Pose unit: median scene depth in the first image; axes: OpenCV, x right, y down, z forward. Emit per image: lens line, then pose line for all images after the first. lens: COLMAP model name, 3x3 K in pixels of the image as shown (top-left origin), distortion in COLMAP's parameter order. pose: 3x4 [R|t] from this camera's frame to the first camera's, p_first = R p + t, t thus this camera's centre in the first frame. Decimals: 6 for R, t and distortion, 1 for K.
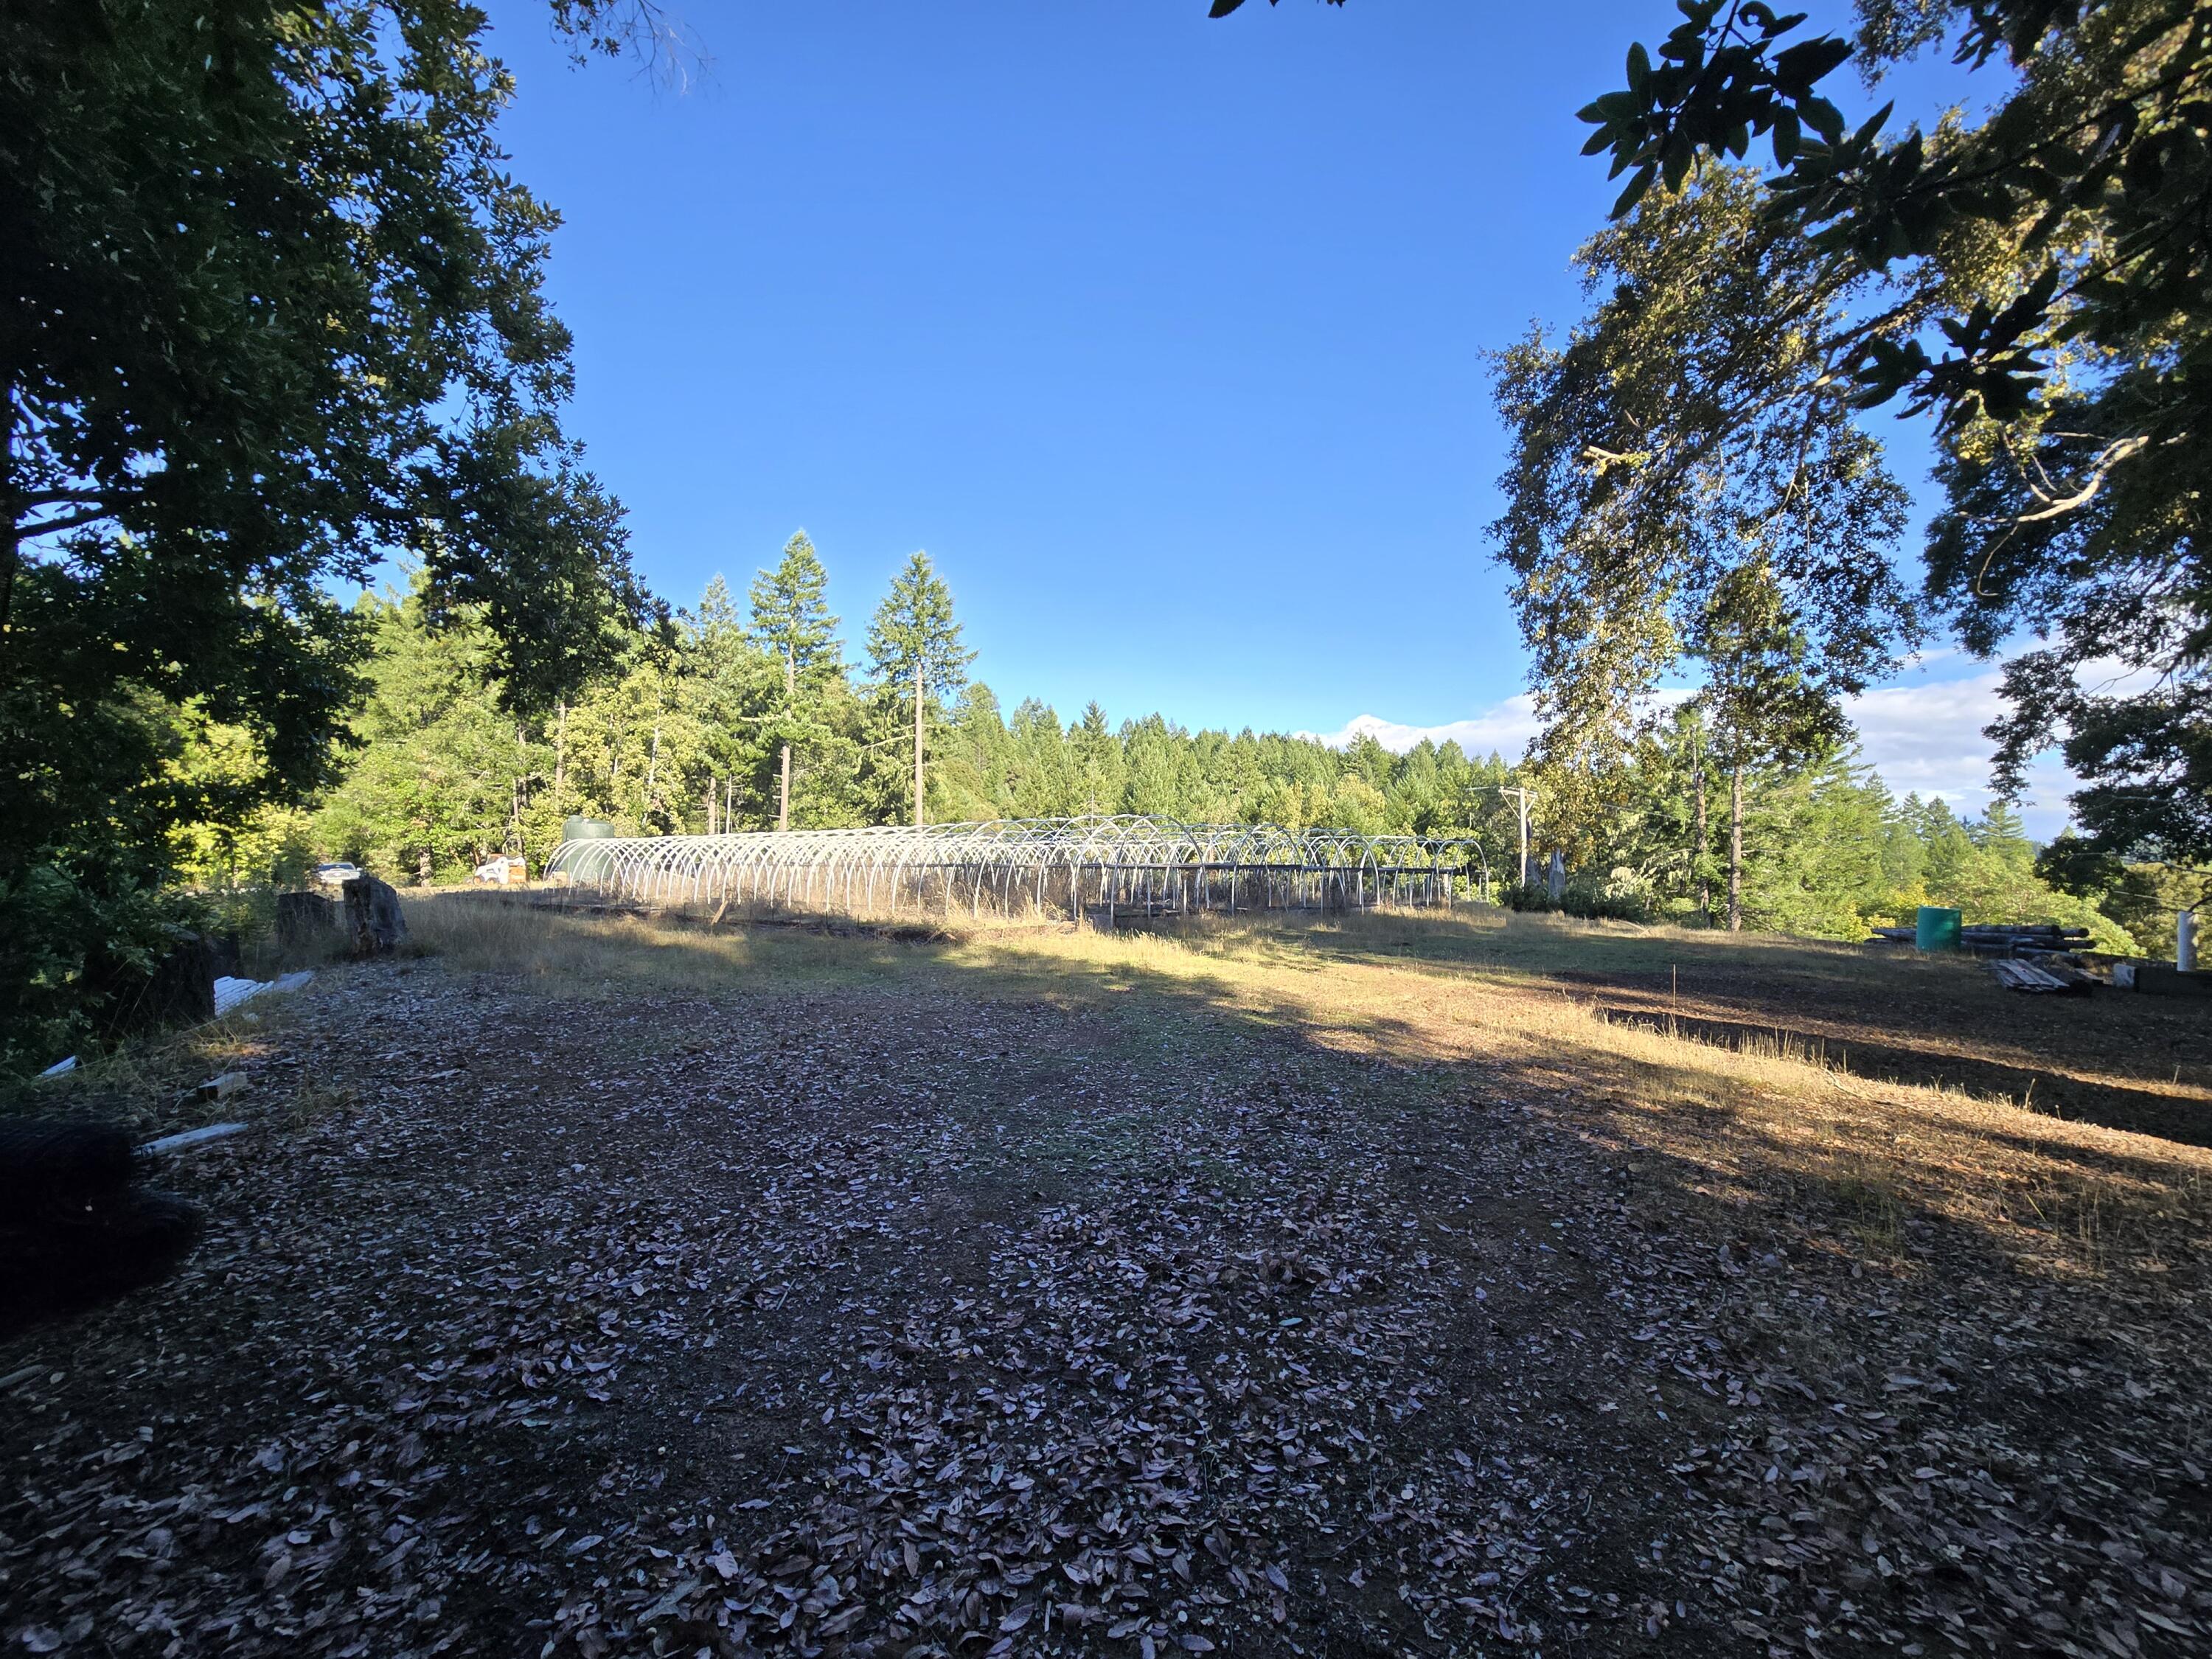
lens RADIAL K [[889.2, 0, 1099.4], [0, 889.2, 849.1], [0, 0, 1]] dist [0.001310, -0.000508]
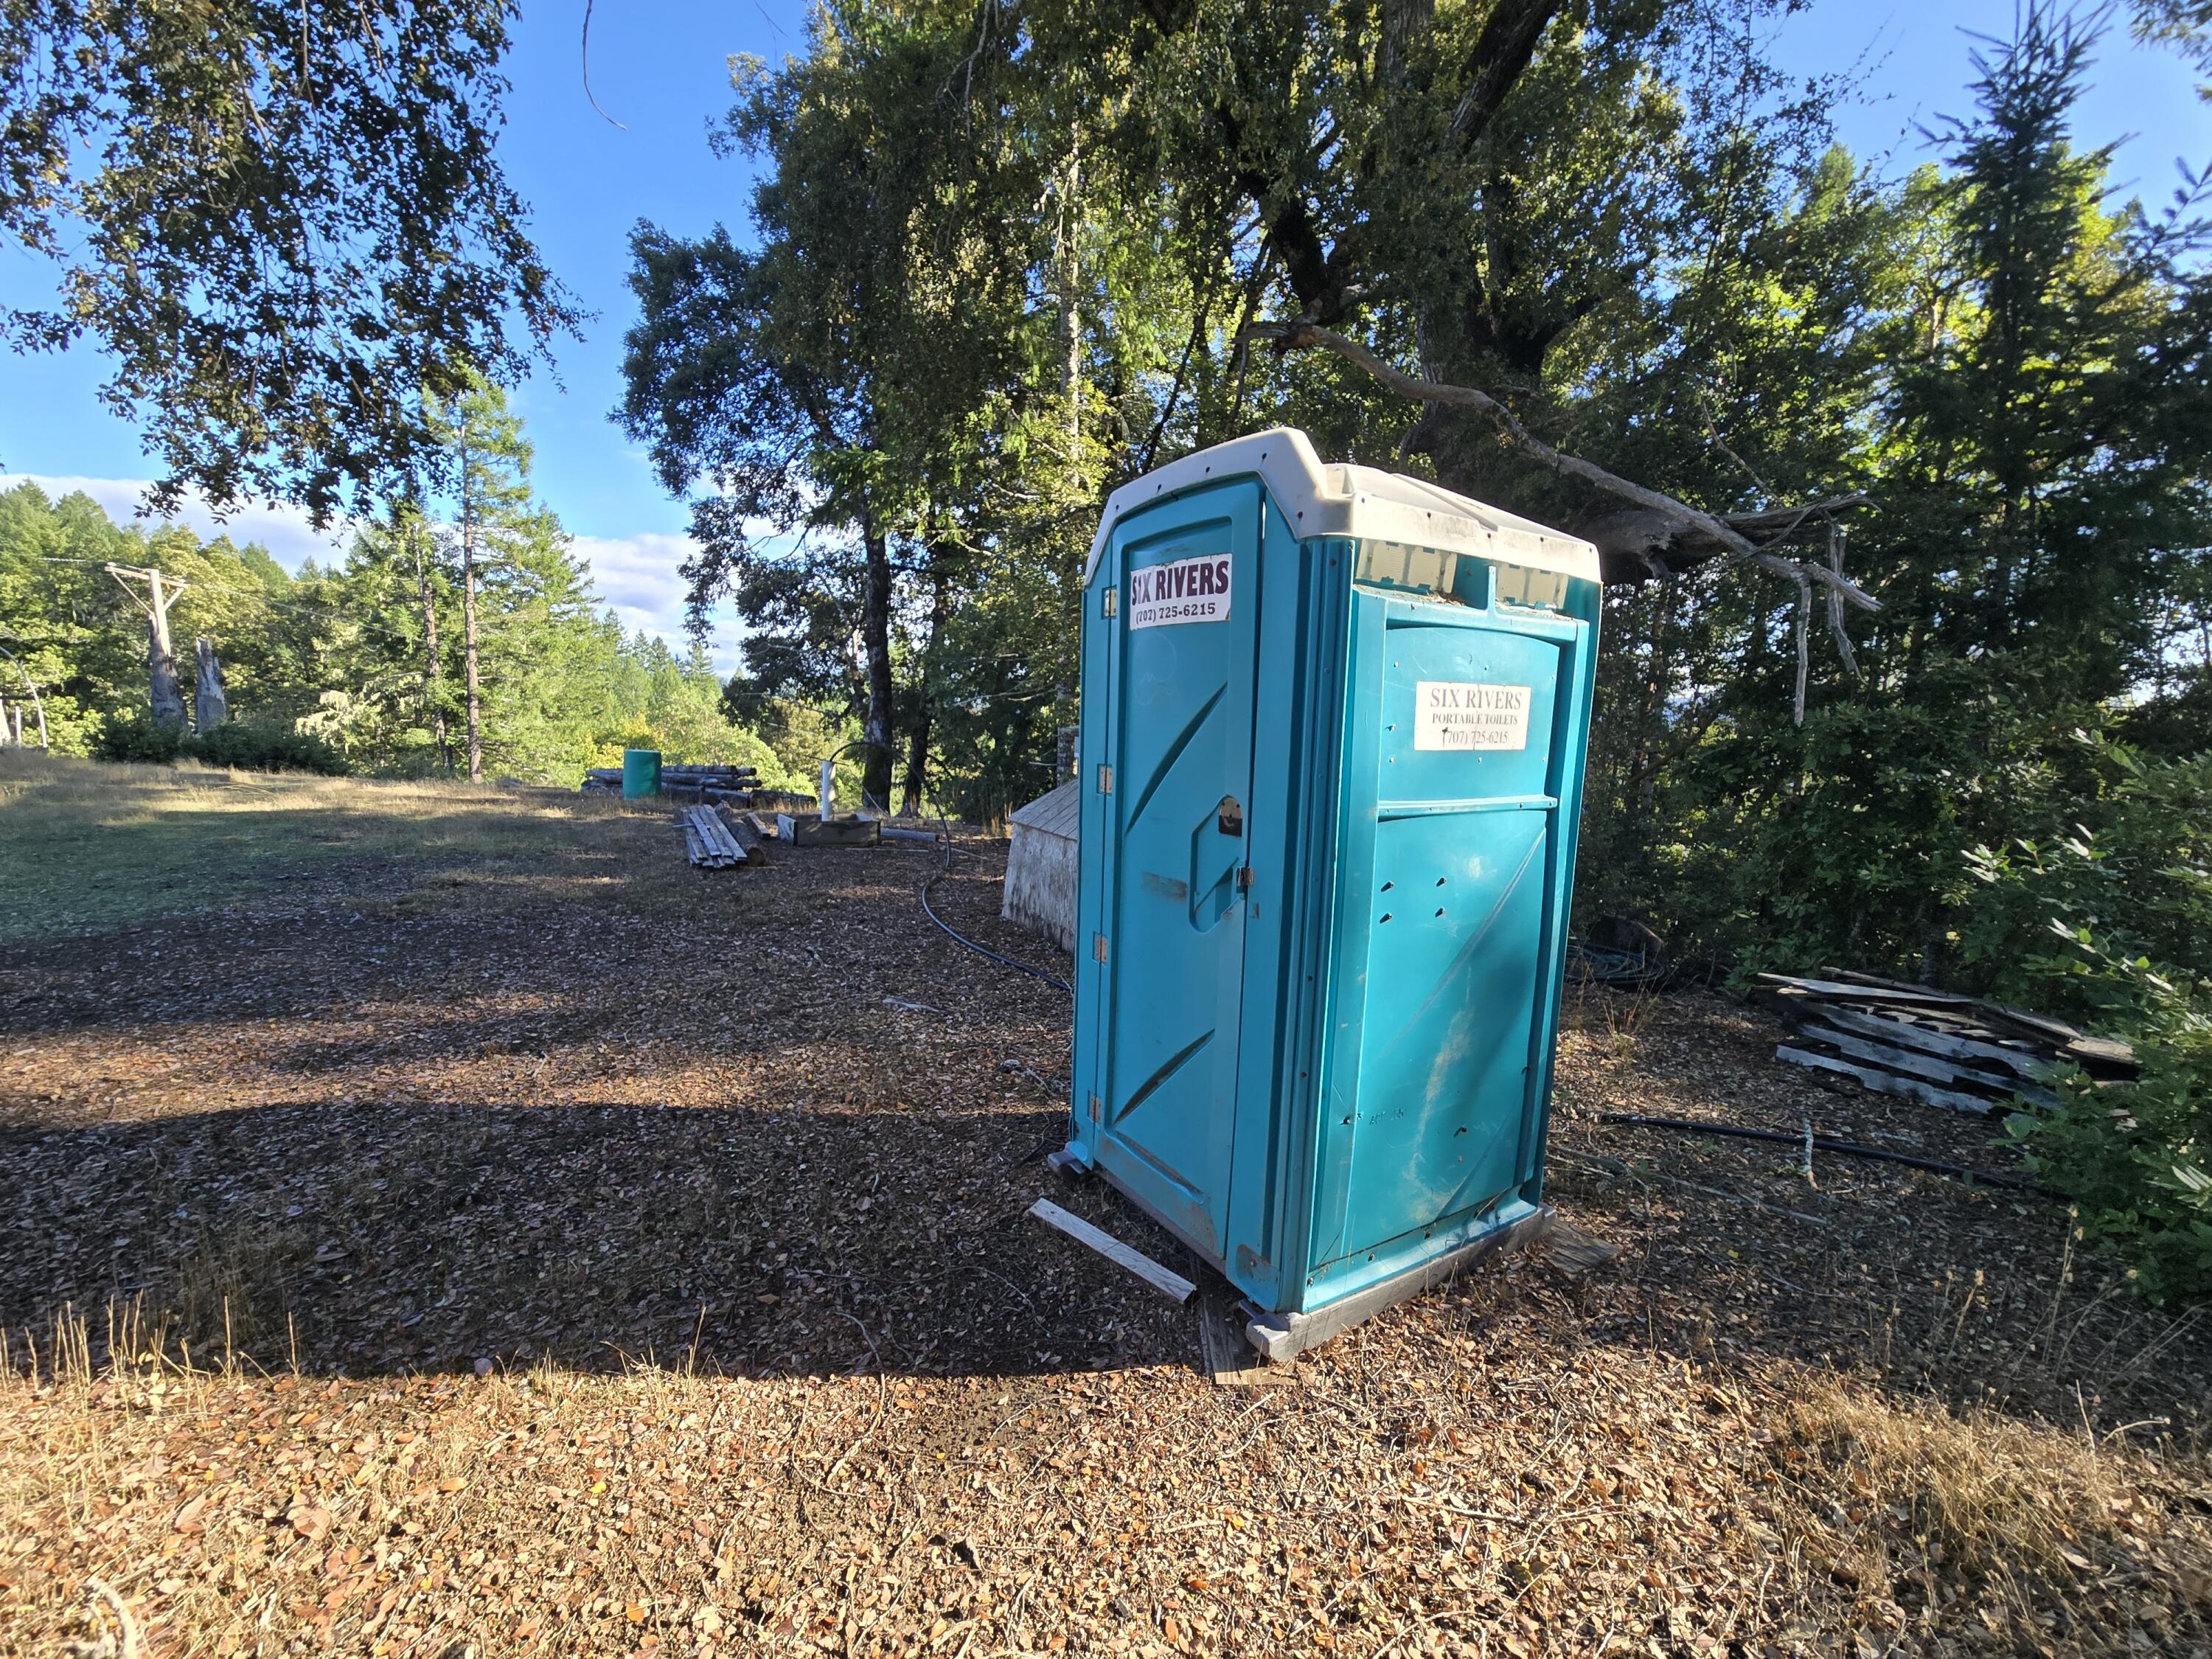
lens RADIAL K [[889.2, 0, 1102.9], [0, 889.2, 830.8], [0, 0, 1]] dist [0.001310, -0.000508]
pose [[0.350682, -0.119539, 0.928834, 0.172177], [-0.045363, 0.988487, 0.144343, -0.005885], [-0.935395, -0.092753, 0.341222, 0.161156]]
